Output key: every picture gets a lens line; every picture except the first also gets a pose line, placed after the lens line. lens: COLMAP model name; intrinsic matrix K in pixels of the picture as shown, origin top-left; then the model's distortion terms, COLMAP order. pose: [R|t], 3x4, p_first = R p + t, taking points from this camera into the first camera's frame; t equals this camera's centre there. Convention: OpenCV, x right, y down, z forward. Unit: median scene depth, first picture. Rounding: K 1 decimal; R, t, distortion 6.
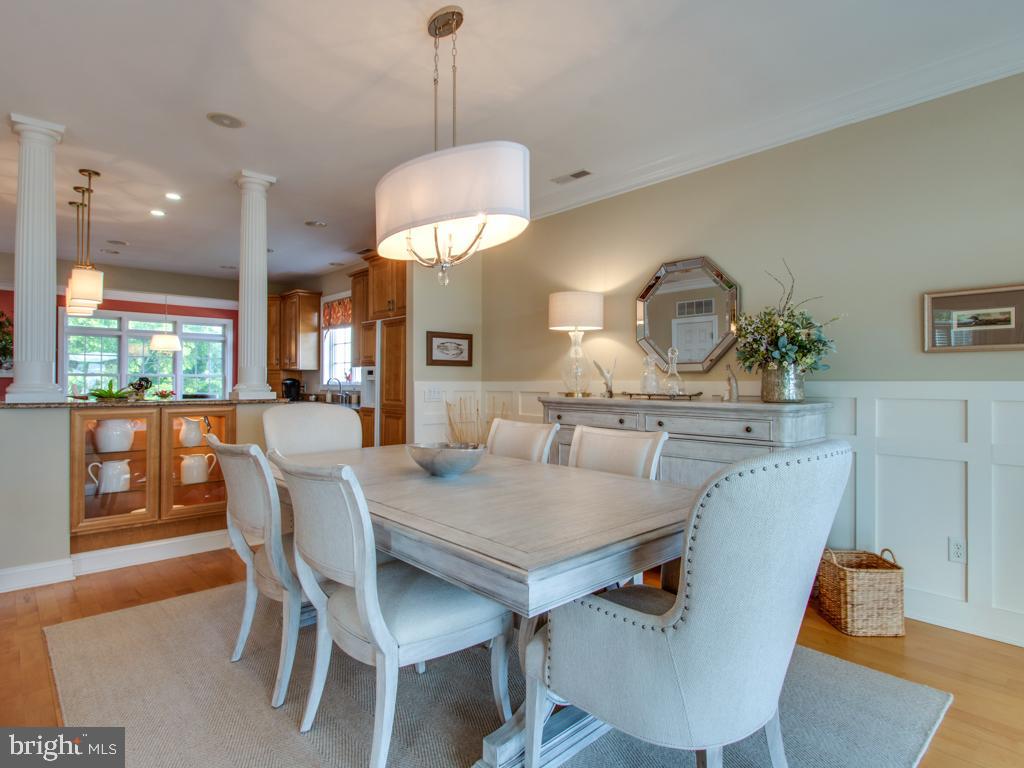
lens RADIAL K [[546.1, 0, 515.3], [0, 546.1, 372.6], [0, 0, 1]] dist [0.004681, -0.001646]
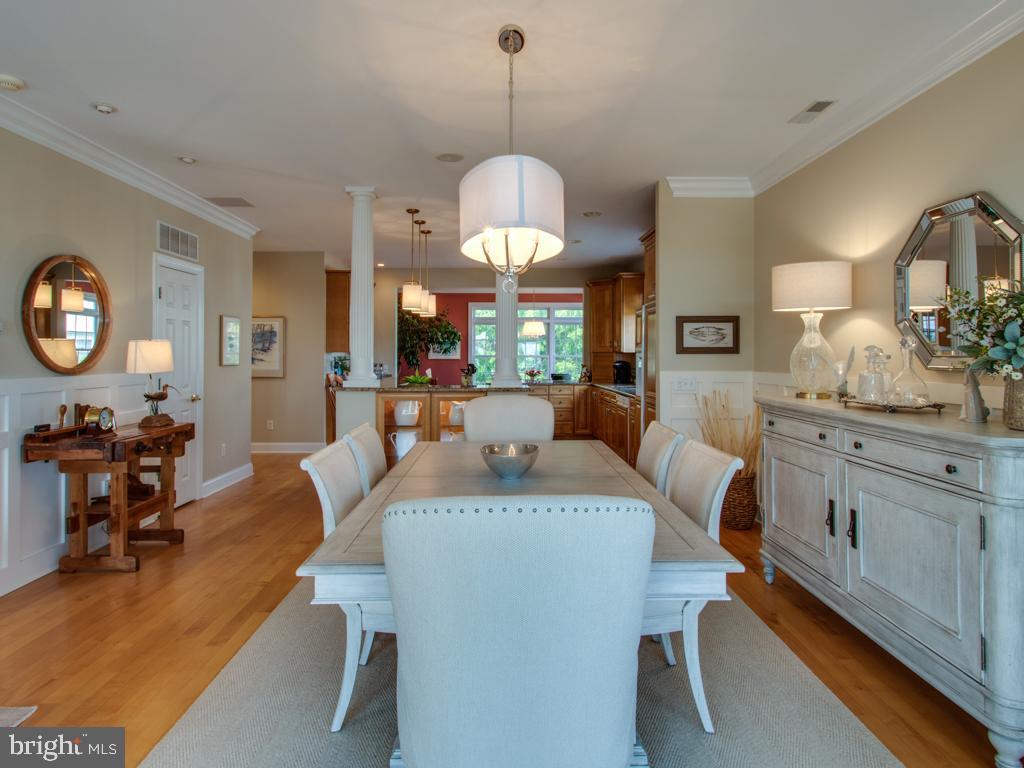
lens RADIAL K [[599.8, 0, 510.5], [0, 599.8, 342.0], [0, 0, 1]] dist [0.005140, 0.000651]
pose [[0.742796, -0.017775, -0.669281, 0.349821], [0.014366, 0.999841, -0.010609, -0.030613], [0.669363, -0.001735, 0.742933, 0.085354]]
